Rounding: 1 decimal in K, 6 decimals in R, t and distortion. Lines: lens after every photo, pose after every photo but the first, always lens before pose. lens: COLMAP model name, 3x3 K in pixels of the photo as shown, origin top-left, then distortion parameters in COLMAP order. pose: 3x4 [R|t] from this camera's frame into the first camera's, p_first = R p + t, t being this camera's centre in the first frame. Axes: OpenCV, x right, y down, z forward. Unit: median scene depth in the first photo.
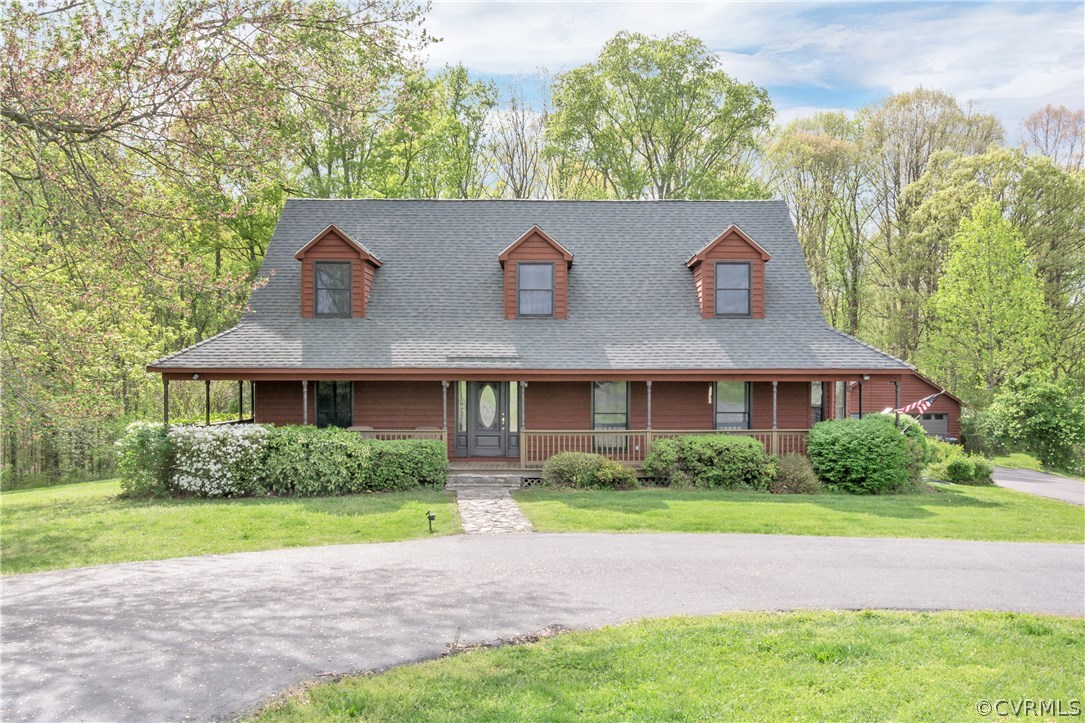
lens RADIAL K [[490.1, 0, 538.7], [0, 490.1, 365.8], [0, 0, 1]] dist [-0.006864, 0.000178]
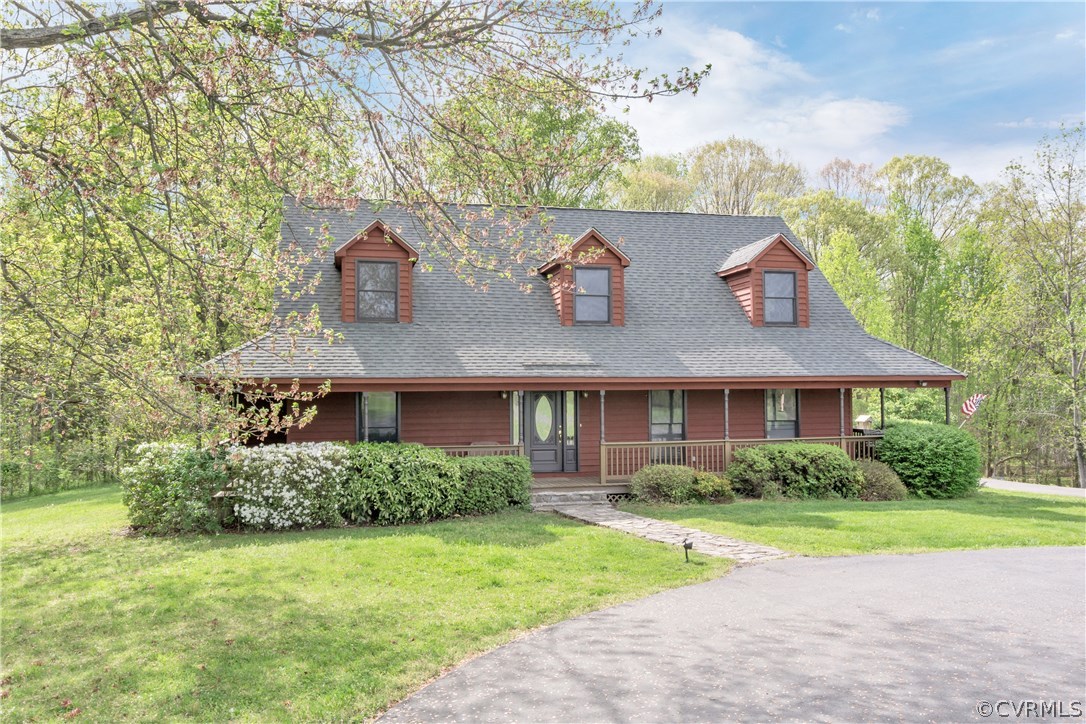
lens RADIAL K [[490.6, 0, 545.2], [0, 490.6, 359.1], [0, 0, 1]] dist [-0.006864, 0.000178]
pose [[0.992639, -0.001229, 0.121102, -0.271667], [0.005789, 0.999287, -0.037311, 0.006263], [-0.120970, 0.037738, 0.991939, 0.079945]]
